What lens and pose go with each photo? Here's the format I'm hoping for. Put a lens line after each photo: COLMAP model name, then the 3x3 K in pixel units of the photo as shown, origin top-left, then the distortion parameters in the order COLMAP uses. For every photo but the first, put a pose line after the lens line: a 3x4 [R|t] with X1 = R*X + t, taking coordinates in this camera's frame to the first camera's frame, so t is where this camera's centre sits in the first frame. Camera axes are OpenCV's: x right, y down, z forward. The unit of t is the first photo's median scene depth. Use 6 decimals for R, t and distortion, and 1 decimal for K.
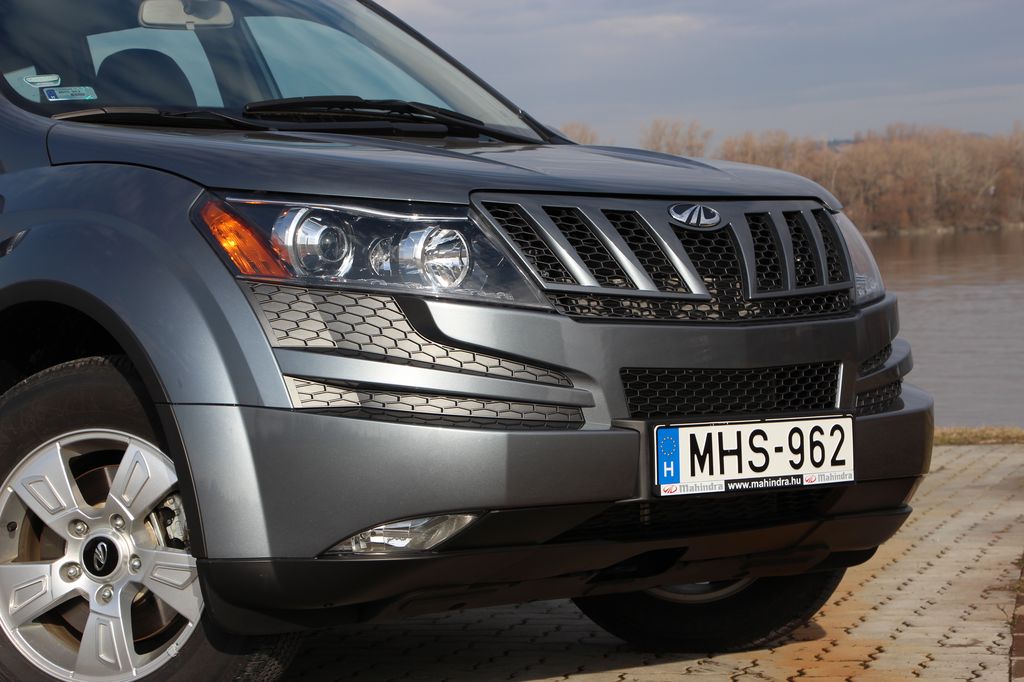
lens RADIAL K [[2047.8, 0, 501.5], [0, 2047.8, 341.9], [0, 0, 1]] dist [0.259065, 0.014645]
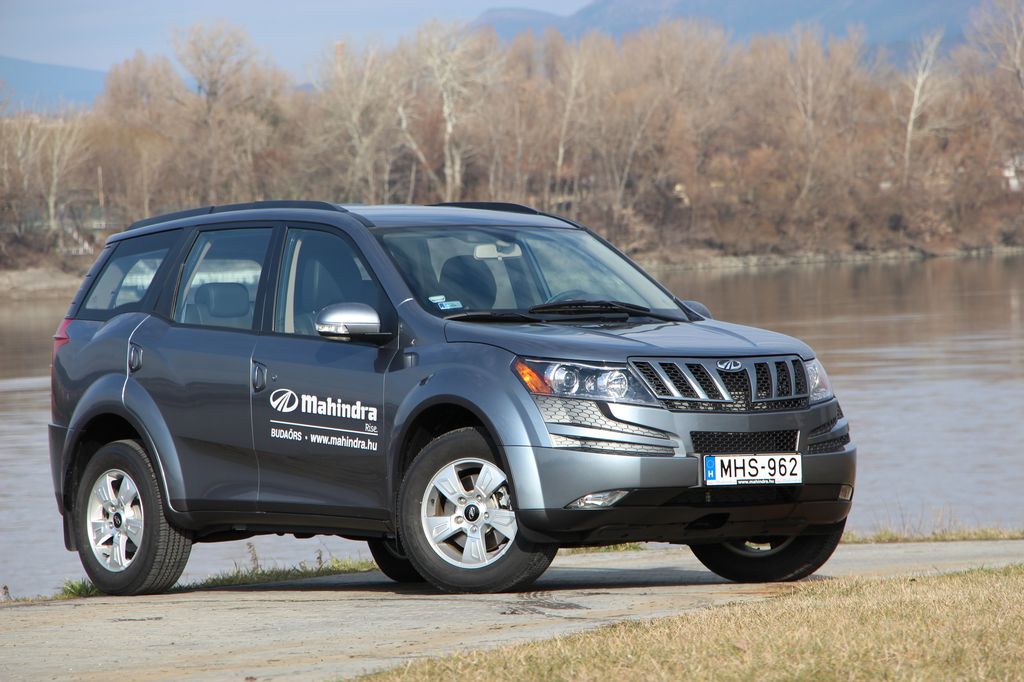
lens RADIAL K [[4454.9, 0, 535.8], [0, 4454.9, 338.5], [0, 0, 1]] dist [1.333270, -3.455840]
pose [[0.995192, -0.001843, -0.097926, 0.370254], [-0.000591, 0.999692, -0.024820, 0.032255], [0.097942, 0.024759, 0.994884, -3.993364]]
